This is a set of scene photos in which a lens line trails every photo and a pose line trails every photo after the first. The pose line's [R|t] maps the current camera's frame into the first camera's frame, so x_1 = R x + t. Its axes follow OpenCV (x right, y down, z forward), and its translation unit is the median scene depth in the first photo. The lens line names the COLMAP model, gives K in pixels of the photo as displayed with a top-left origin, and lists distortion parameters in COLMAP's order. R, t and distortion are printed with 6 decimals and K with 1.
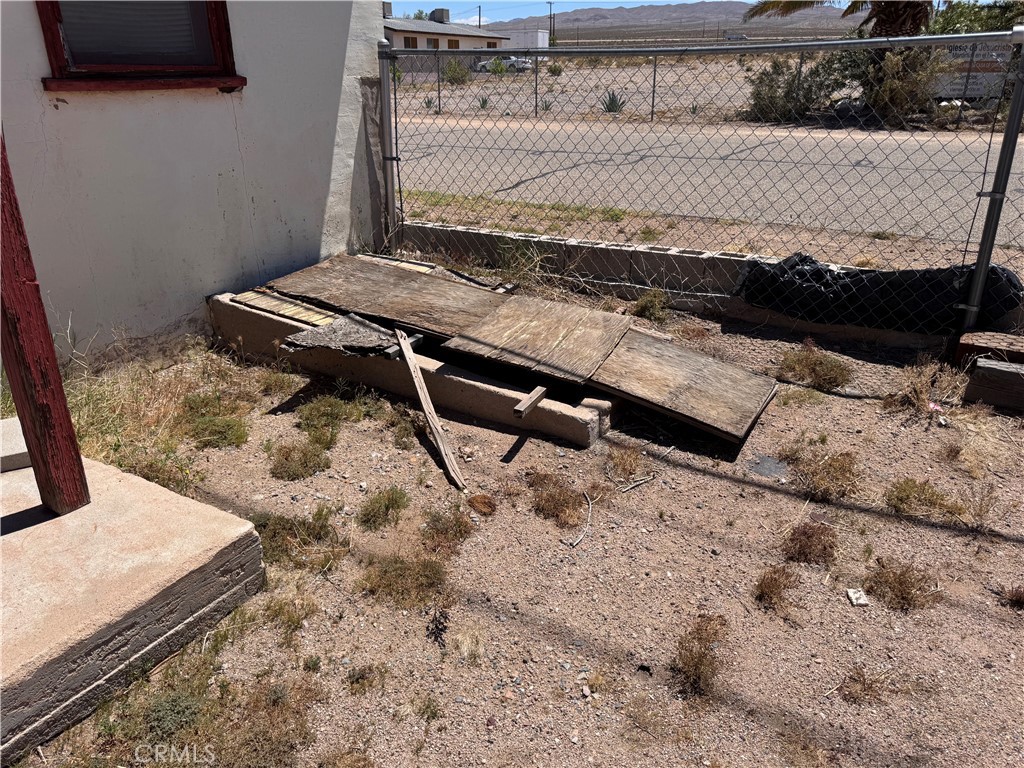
lens RADIAL K [[732.1, 0, 512.8], [0, 732.1, 382.6], [0, 0, 1]] dist [0.001277, -0.000040]
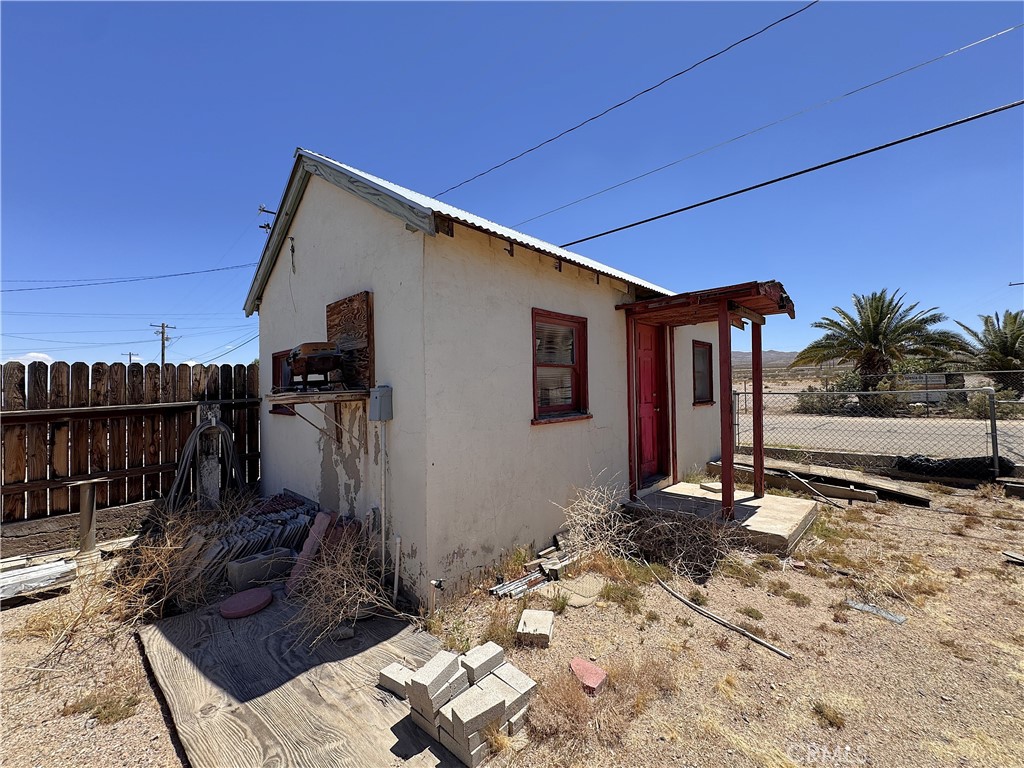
lens RADIAL K [[409.9, 0, 511.7], [0, 409.9, 387.1], [0, 0, 1]] dist [-0.003278, 0.000742]
pose [[0.971649, -0.014849, -0.235962, -0.944325], [-0.079688, 0.919061, -0.385976, 0.403400], [0.222595, 0.393837, 0.891821, -1.127572]]
